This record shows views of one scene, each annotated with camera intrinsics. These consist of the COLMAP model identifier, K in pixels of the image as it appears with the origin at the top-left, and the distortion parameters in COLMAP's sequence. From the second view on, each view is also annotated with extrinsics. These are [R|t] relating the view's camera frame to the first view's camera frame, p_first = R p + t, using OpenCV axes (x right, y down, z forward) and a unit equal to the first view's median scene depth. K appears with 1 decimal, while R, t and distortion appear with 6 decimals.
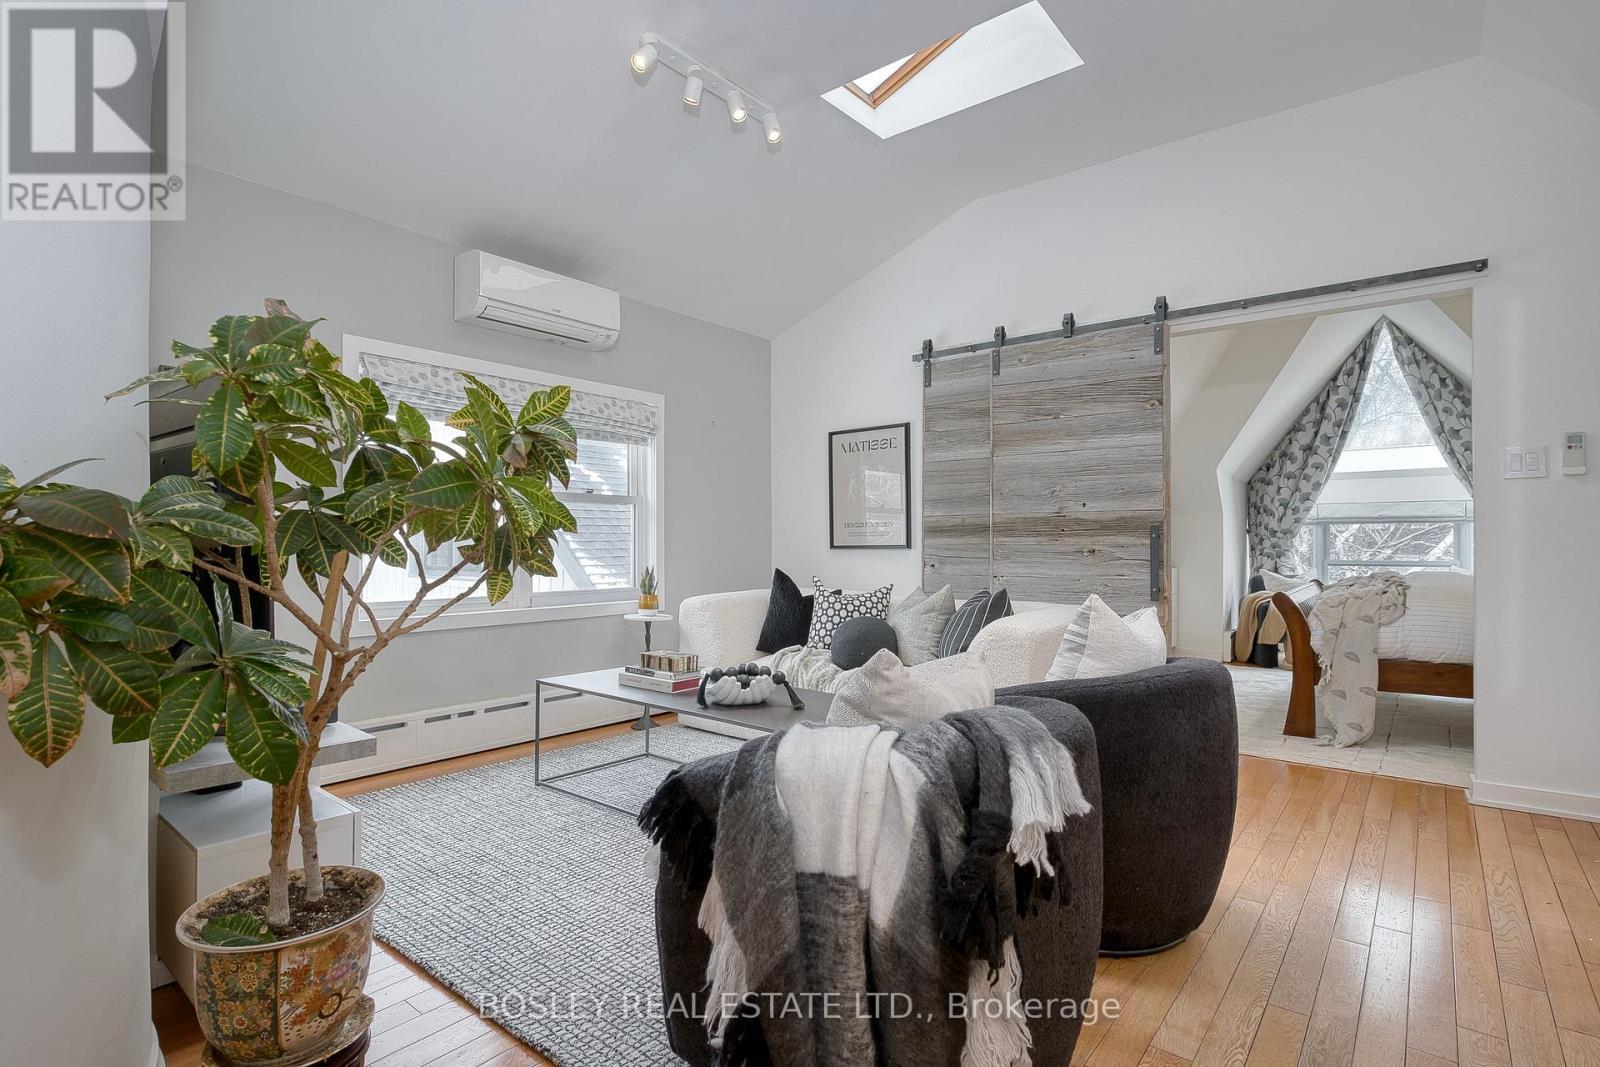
lens RADIAL K [[807.2, 0, 796.8], [0, 807.2, 536.1], [0, 0, 1]] dist [-0.019573, 0.010544]
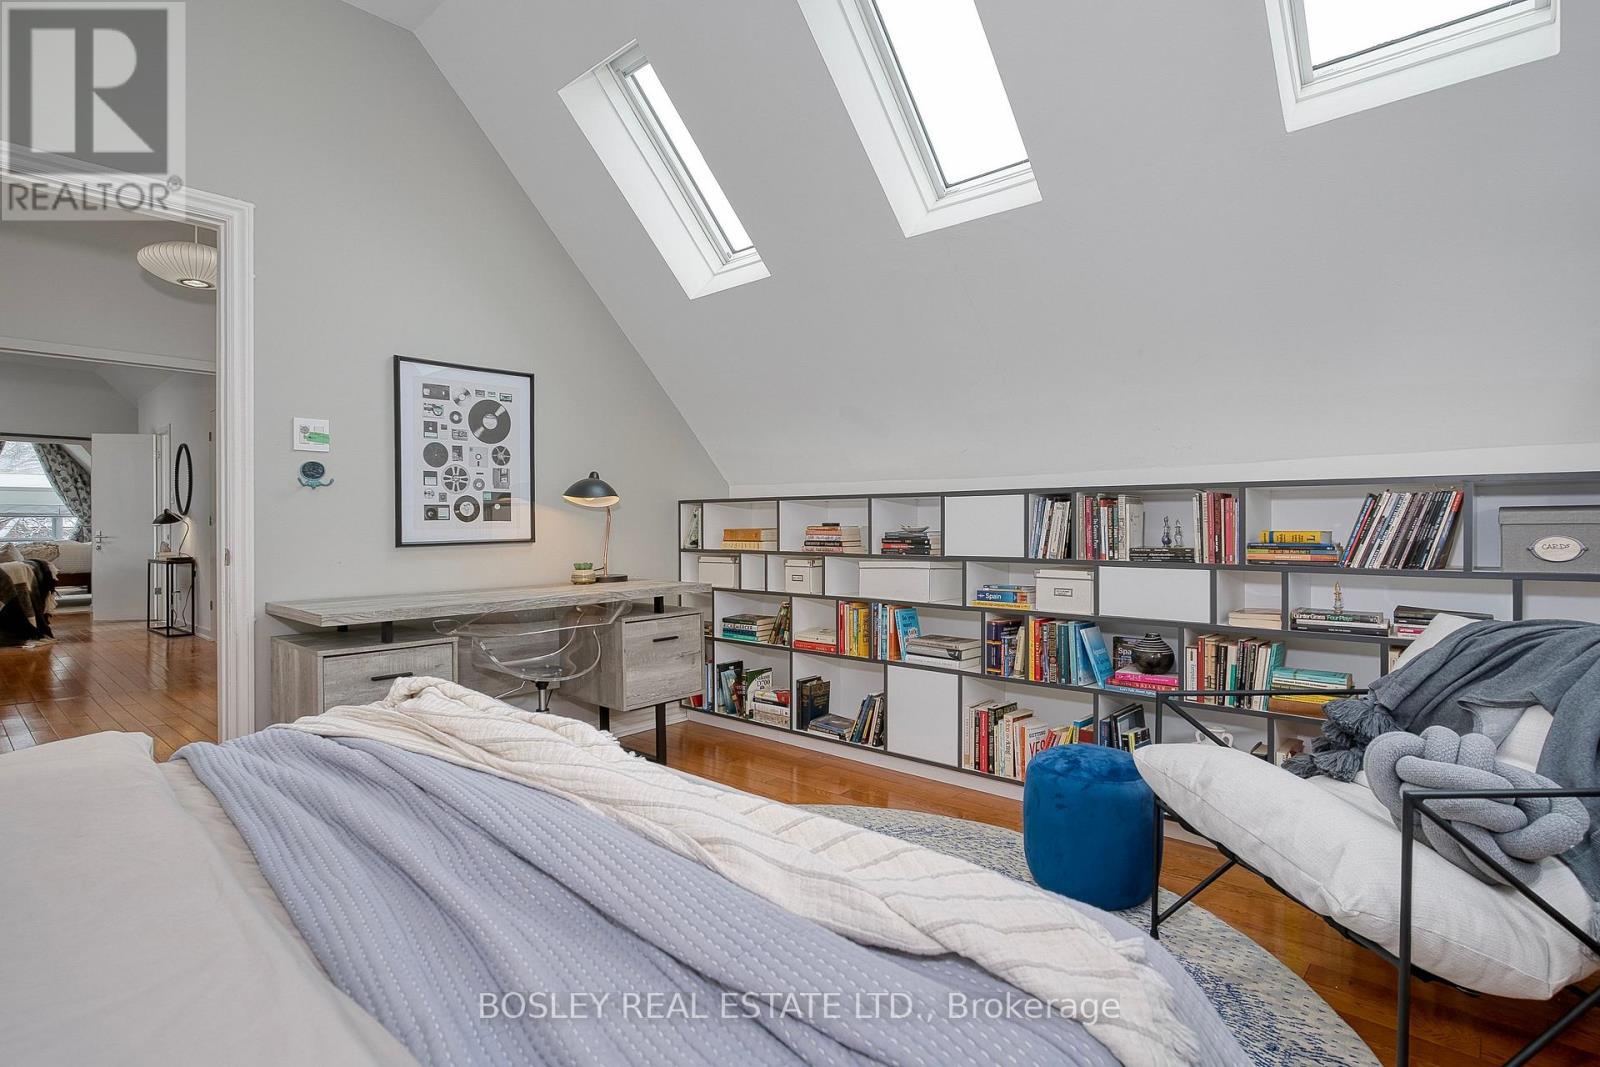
lens RADIAL K [[807.2, 0, 796.8], [0, 807.2, 536.1], [0, 0, 1]] dist [-0.019573, 0.010544]
pose [[0.074137, -0.013836, 0.997152, -1.008406], [-0.006336, 0.999877, 0.014345, -0.010332], [-0.997228, -0.007382, 0.074040, -0.963100]]
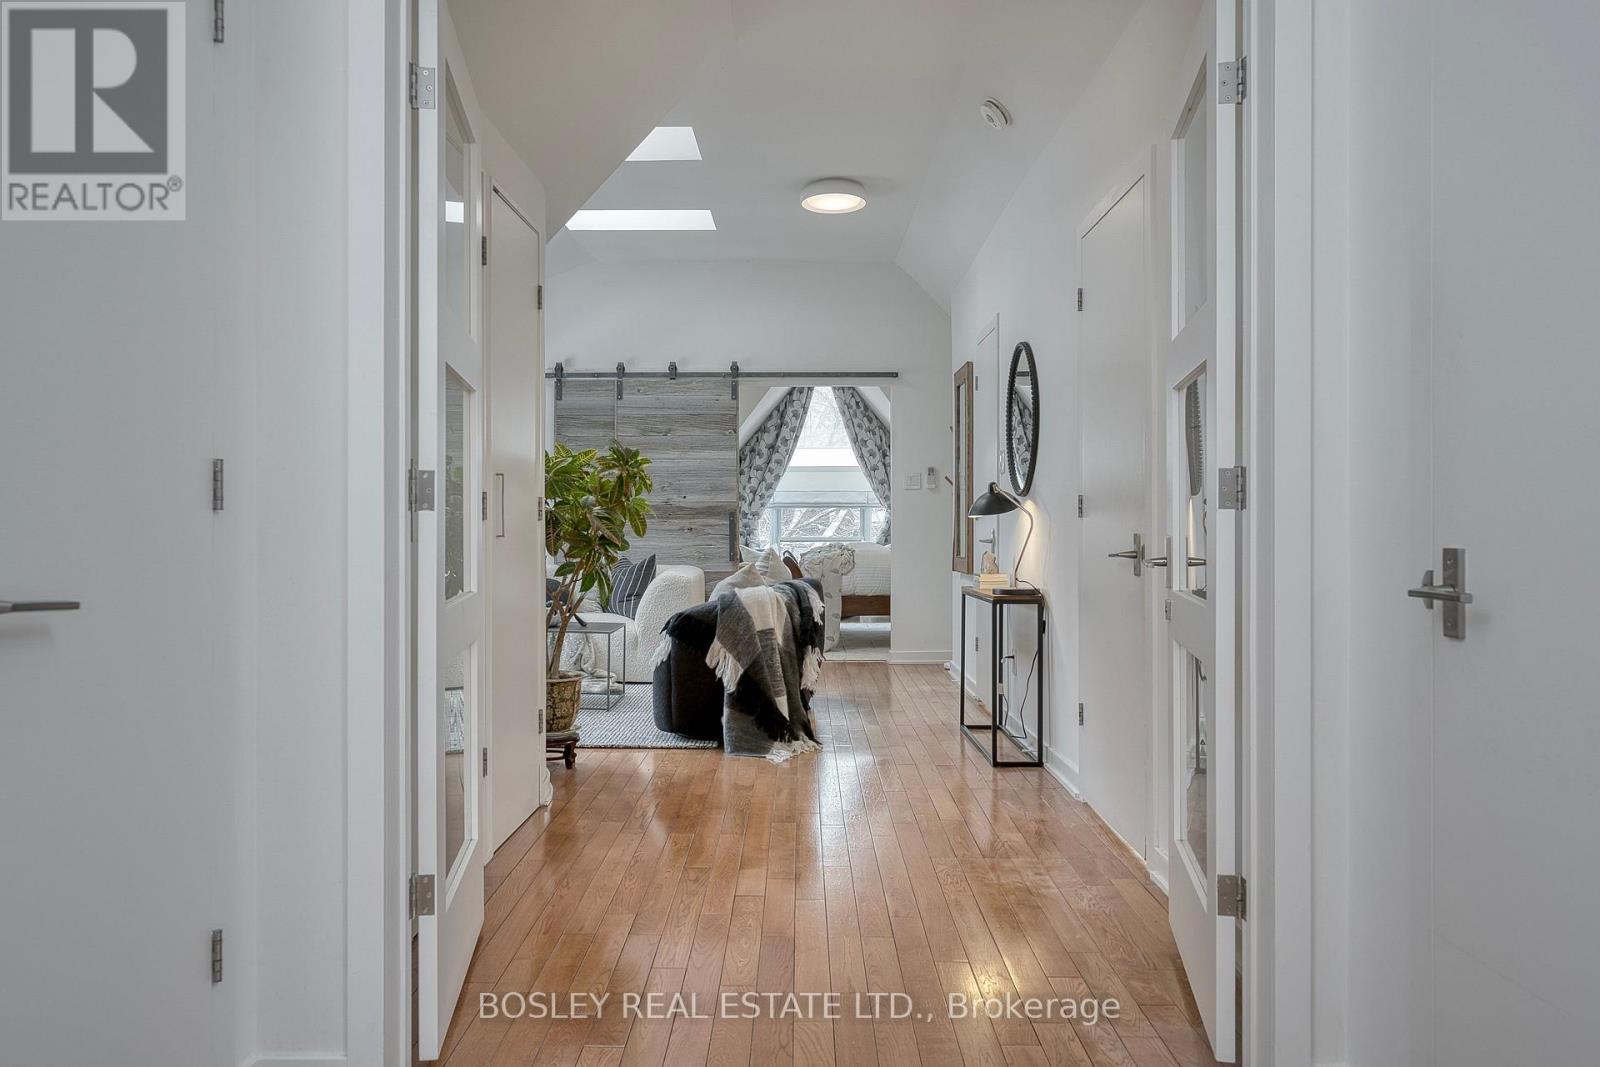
lens RADIAL K [[1168.4, 0, 798.0], [0, 1168.4, 493.5], [0, 0, 1]] dist [-0.000187, 0.000558]
pose [[0.785305, 0.015028, 0.618927, -0.490285], [-0.004470, 0.999817, -0.018605, -0.004395], [-0.619093, 0.011844, 0.785228, -0.485599]]
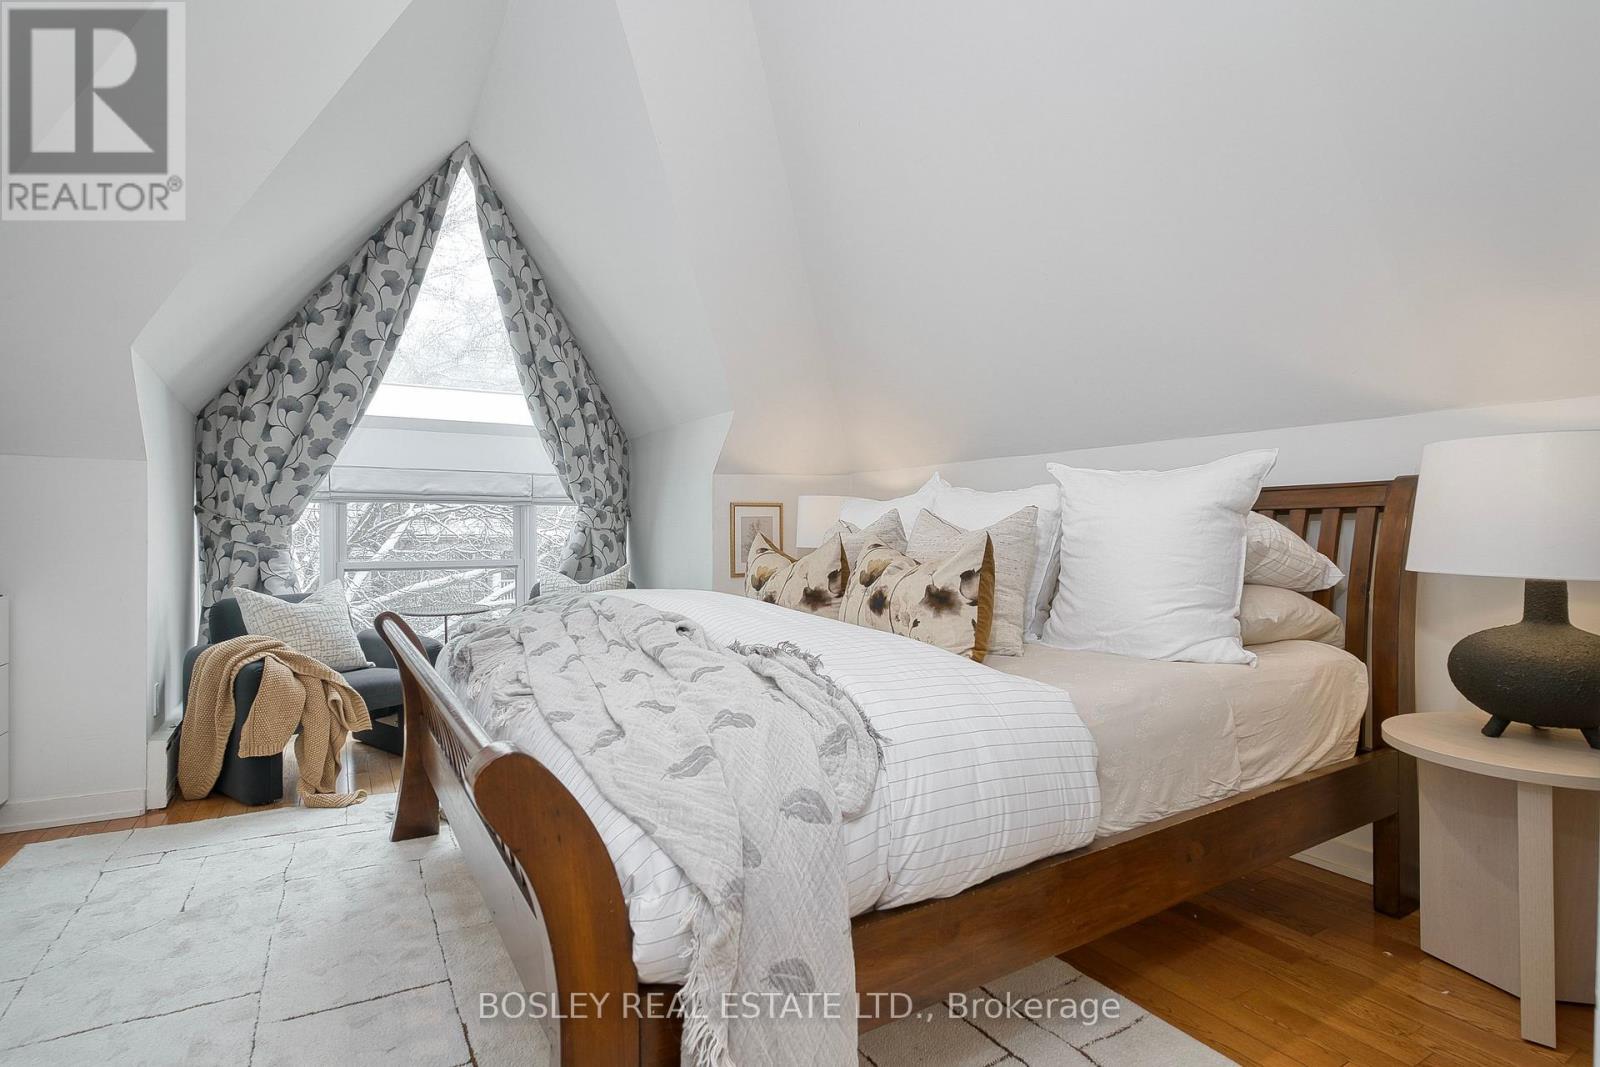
lens RADIAL K [[807.2, 0, 796.8], [0, 807.2, 536.1], [0, 0, 1]] dist [-0.019573, 0.010544]
pose [[0.369320, 0.001211, 0.929301, 0.280037], [-0.008632, 0.999960, 0.002128, 0.007320], [-0.929262, -0.008808, 0.369316, 0.558026]]
